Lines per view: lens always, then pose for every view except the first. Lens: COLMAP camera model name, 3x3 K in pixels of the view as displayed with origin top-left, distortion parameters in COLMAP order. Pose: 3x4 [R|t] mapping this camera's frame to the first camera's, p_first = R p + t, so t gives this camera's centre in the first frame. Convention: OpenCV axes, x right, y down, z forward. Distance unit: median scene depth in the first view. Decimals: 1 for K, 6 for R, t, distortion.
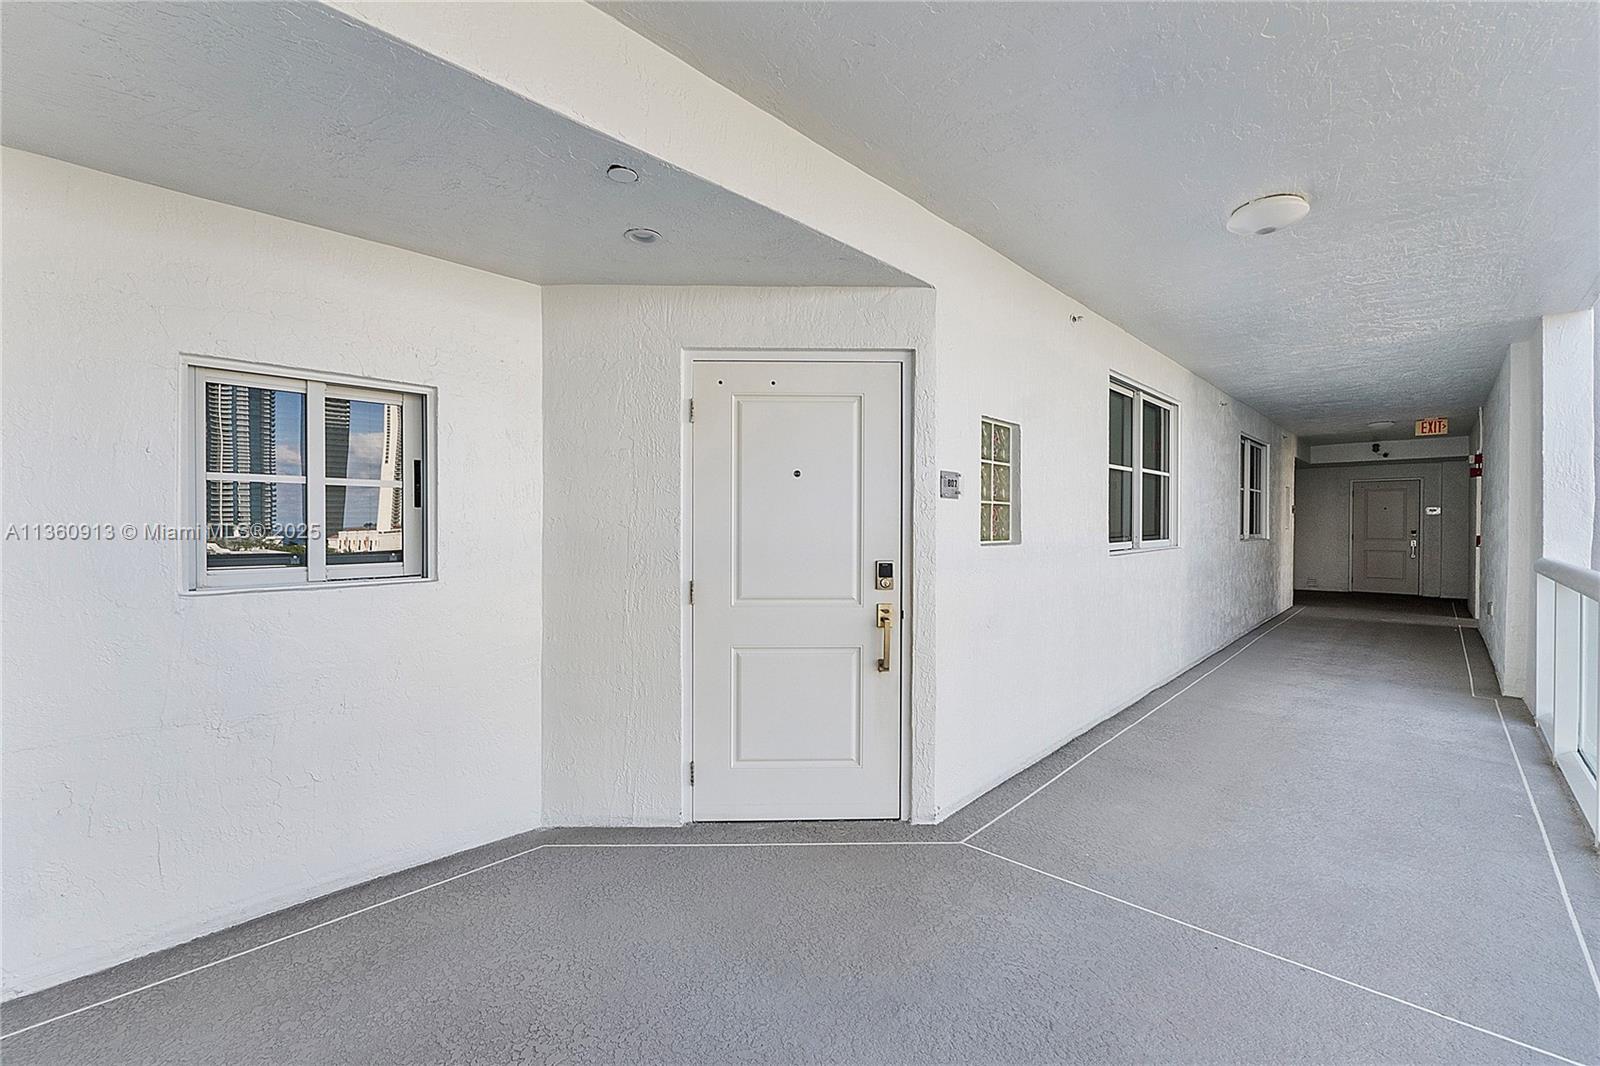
lens RADIAL K [[683.5, 0, 798.1], [0, 683.5, 527.0], [0, 0, 1]] dist [-0.008403, -0.000409]
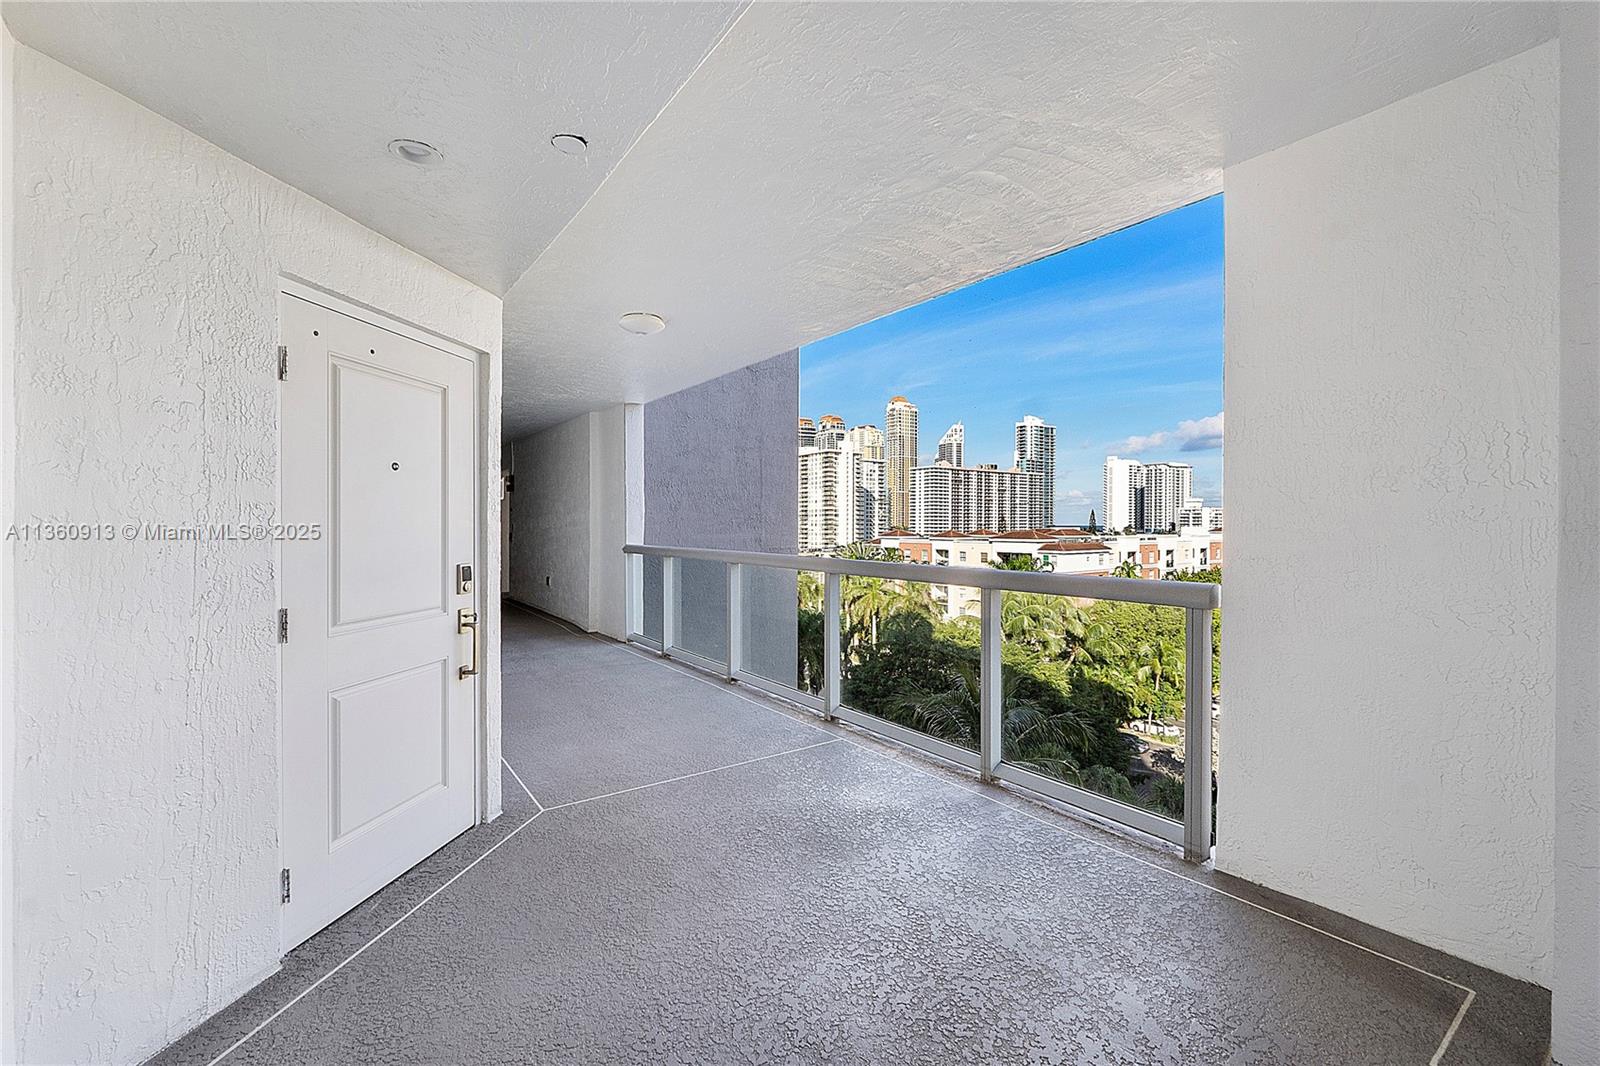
lens RADIAL K [[683.5, 0, 799.3], [0, 683.5, 530.1], [0, 0, 1]] dist [-0.008403, -0.000409]
pose [[0.189568, -0.011288, 0.981803, -0.731124], [0.011481, 0.999891, 0.009279, -0.001427], [-0.981800, 0.009514, 0.189677, 0.353278]]
